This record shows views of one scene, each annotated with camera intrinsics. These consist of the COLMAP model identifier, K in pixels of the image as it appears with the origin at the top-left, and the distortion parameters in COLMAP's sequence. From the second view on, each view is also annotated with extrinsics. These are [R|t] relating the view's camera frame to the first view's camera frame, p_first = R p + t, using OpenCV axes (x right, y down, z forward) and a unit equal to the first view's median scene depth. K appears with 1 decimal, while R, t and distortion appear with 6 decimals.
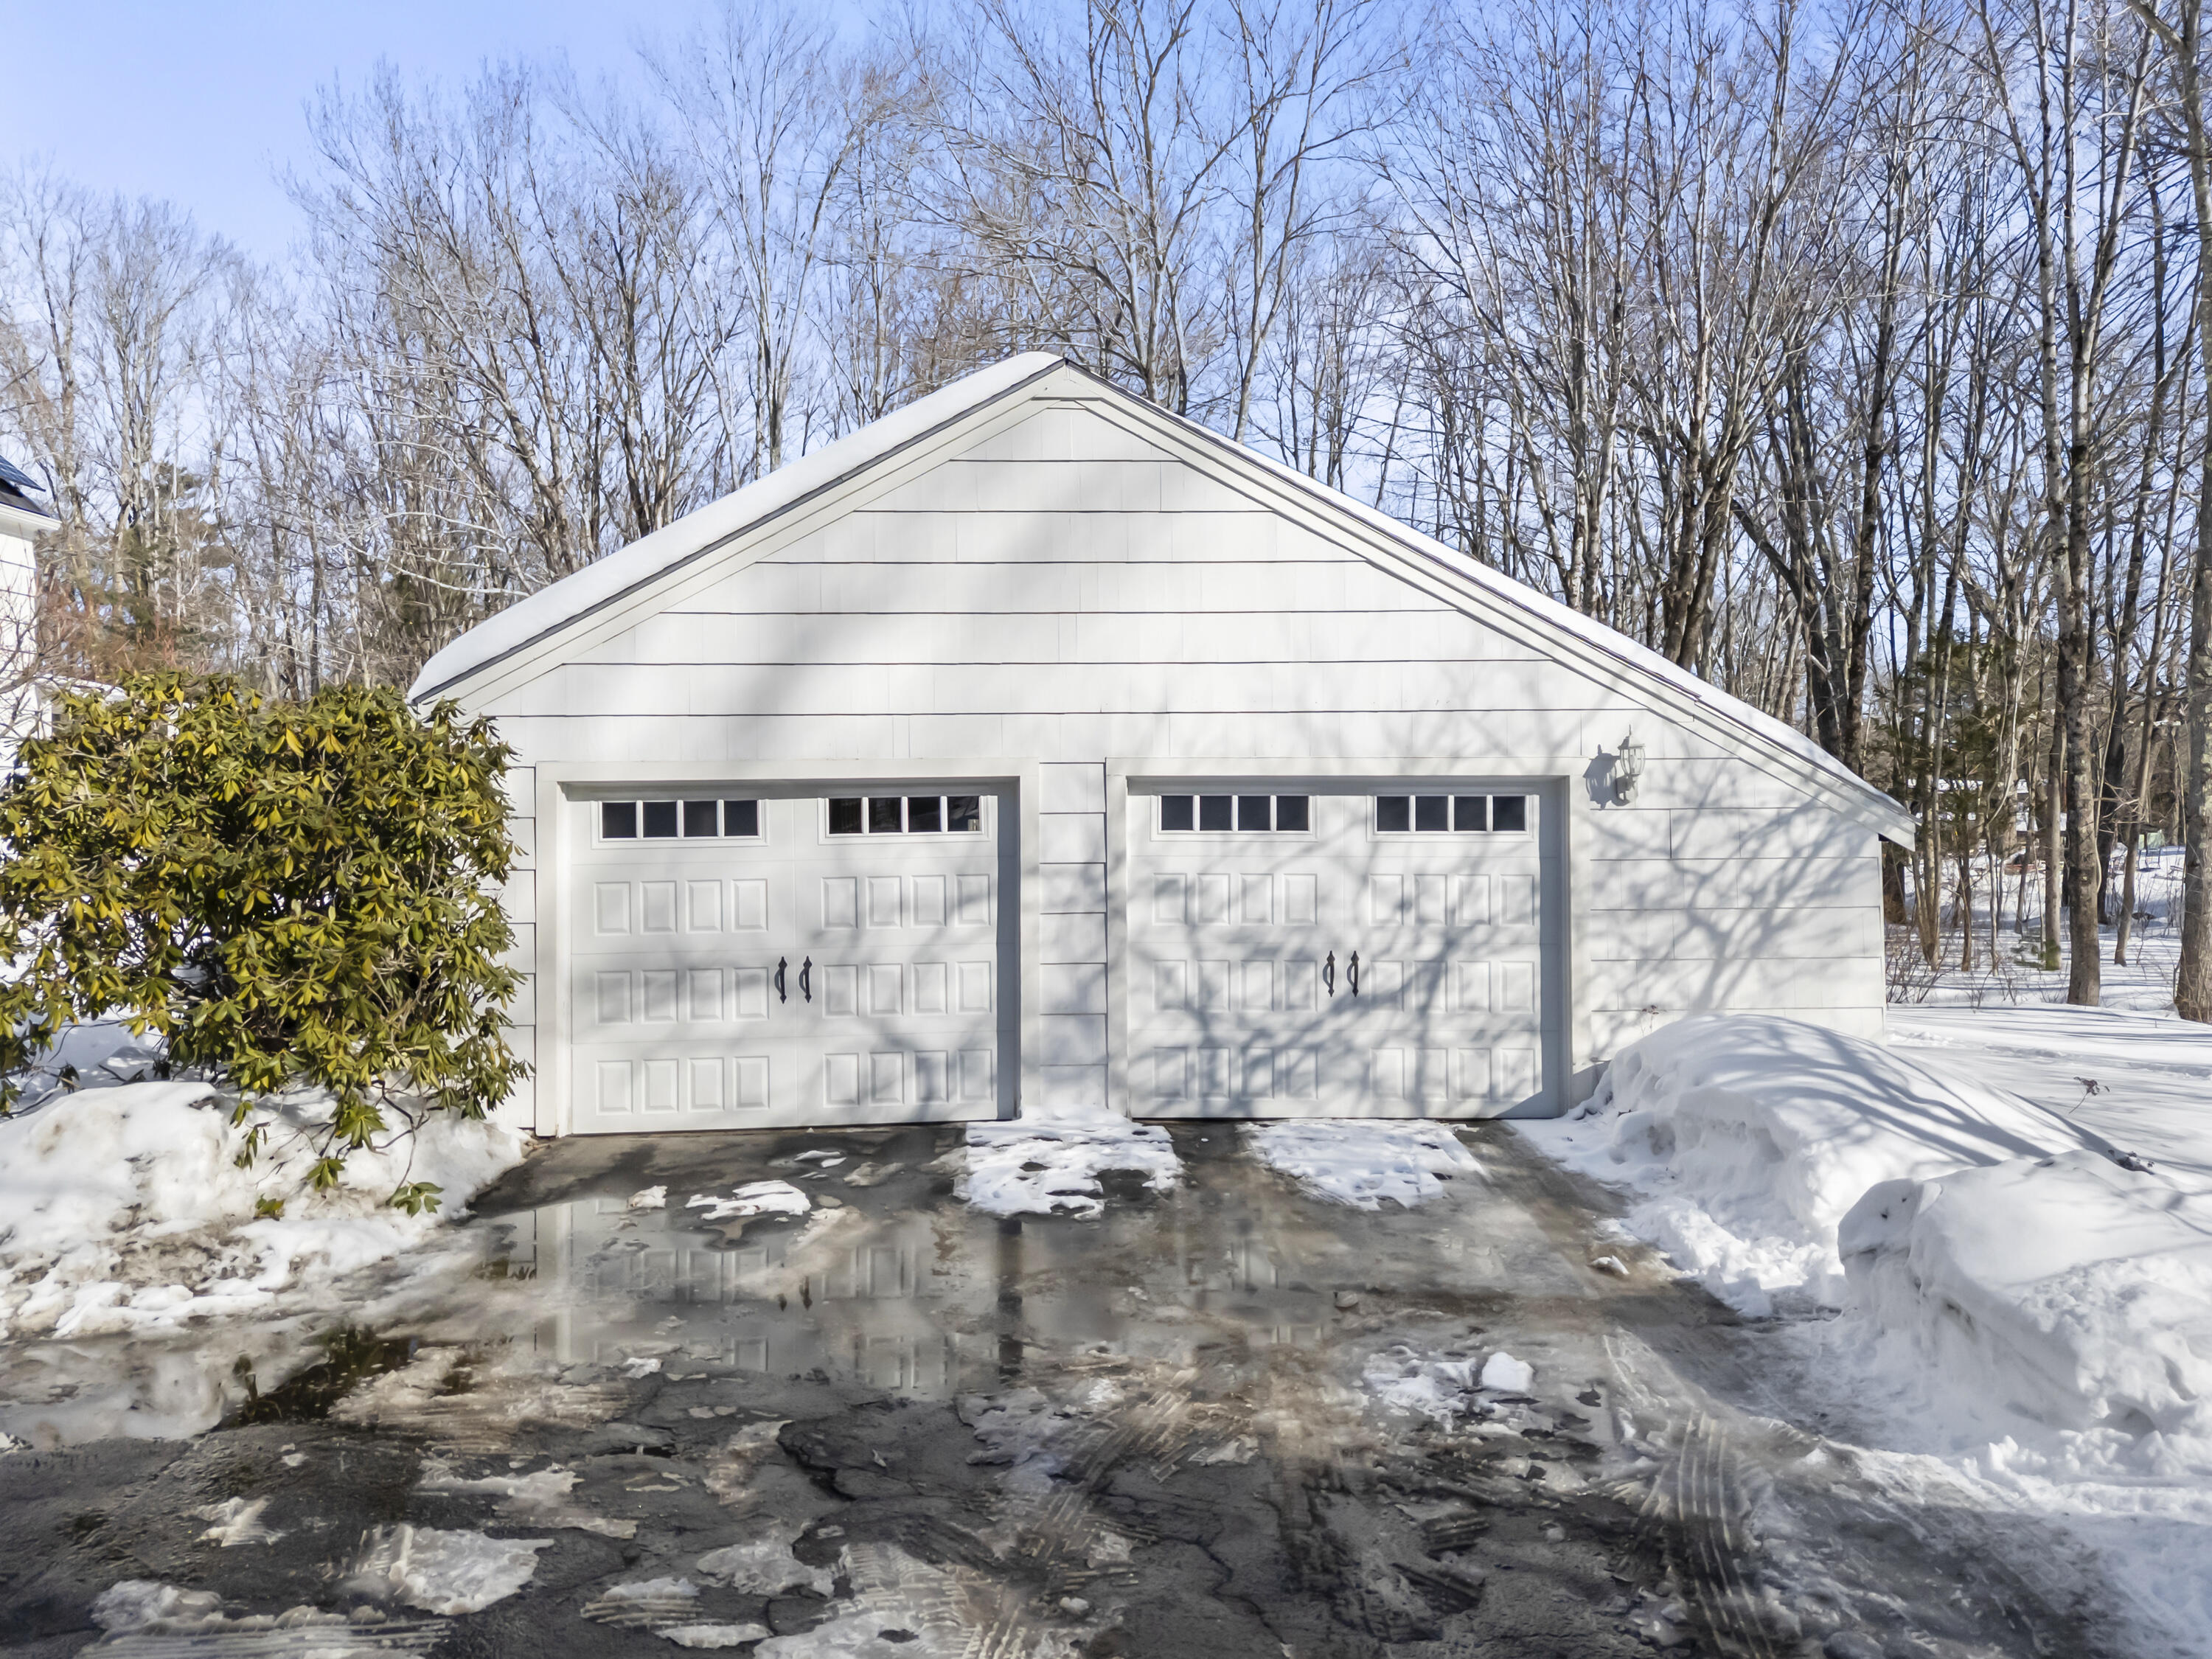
lens RADIAL K [[1642.4, 0, 1106.2], [0, 1642.4, 795.9], [0, 0, 1]] dist [0.097715, -0.077693]
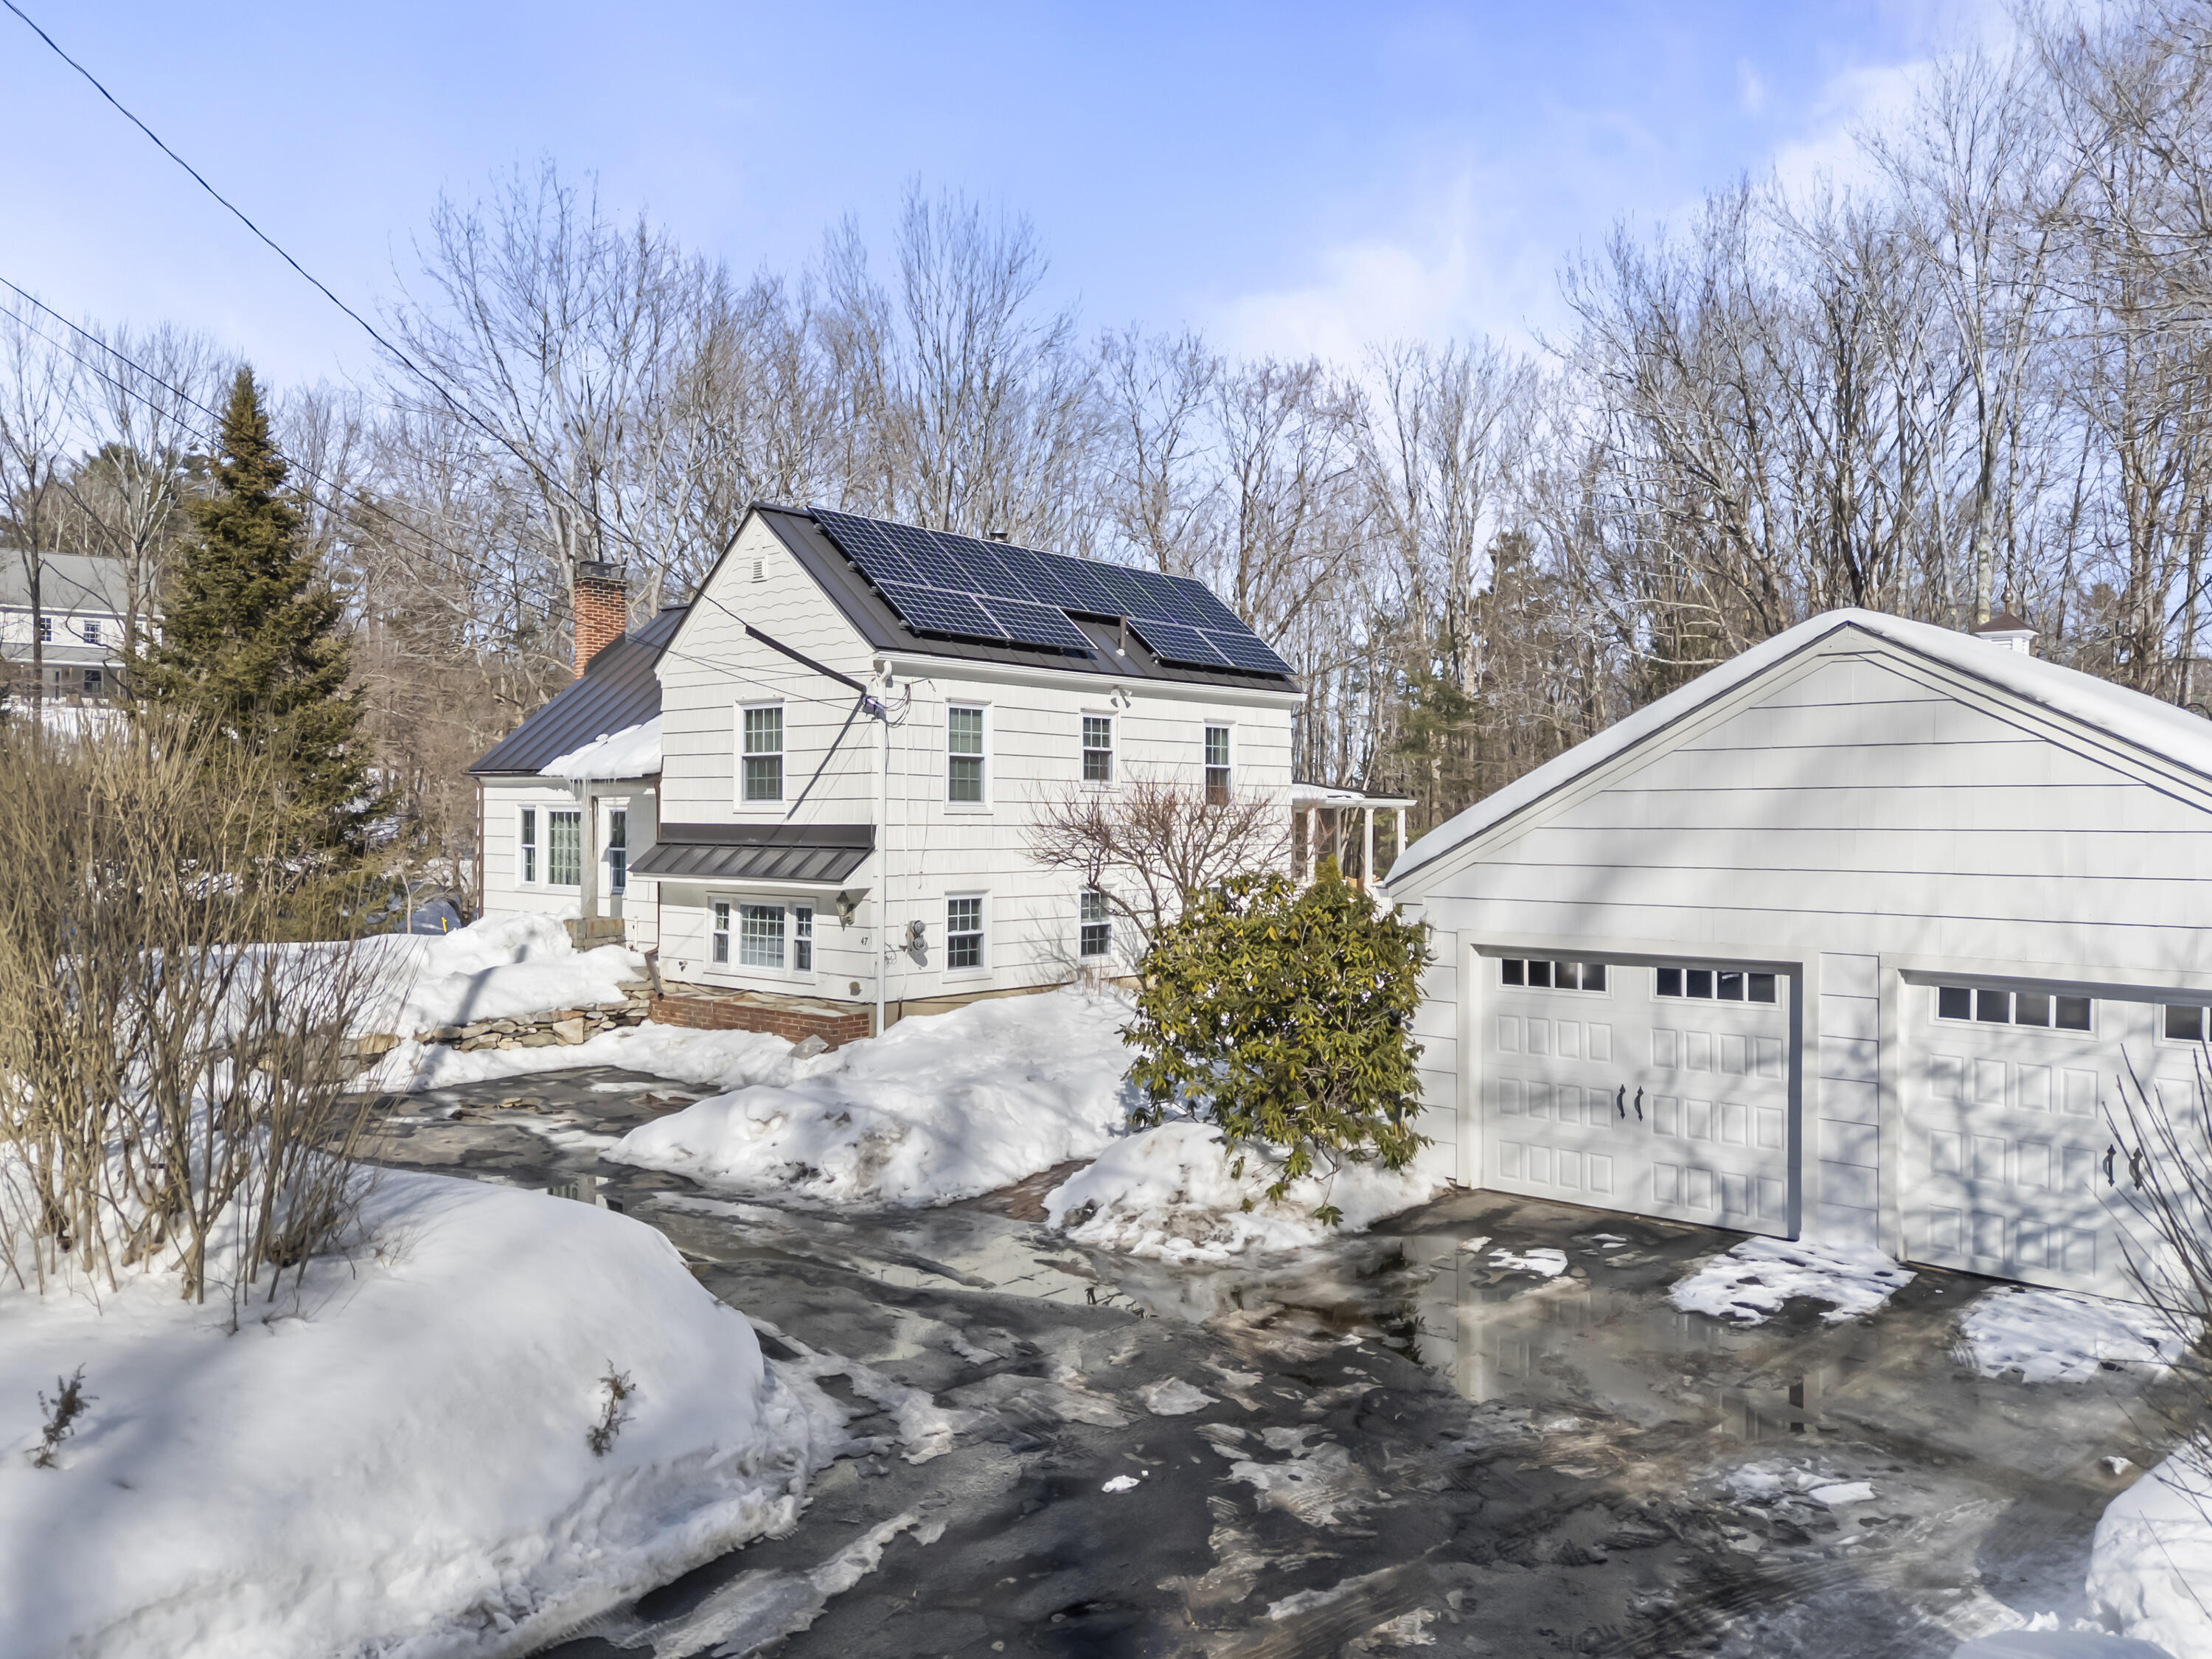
lens RADIAL K [[1642.4, 0, 1106.2], [0, 1642.4, 795.9], [0, 0, 1]] dist [0.097715, -0.077693]
pose [[0.712830, -0.000339, -0.701337, 0.463222], [-0.005111, 0.999971, -0.005678, -0.130434], [0.701318, 0.007632, 0.712807, -0.252654]]
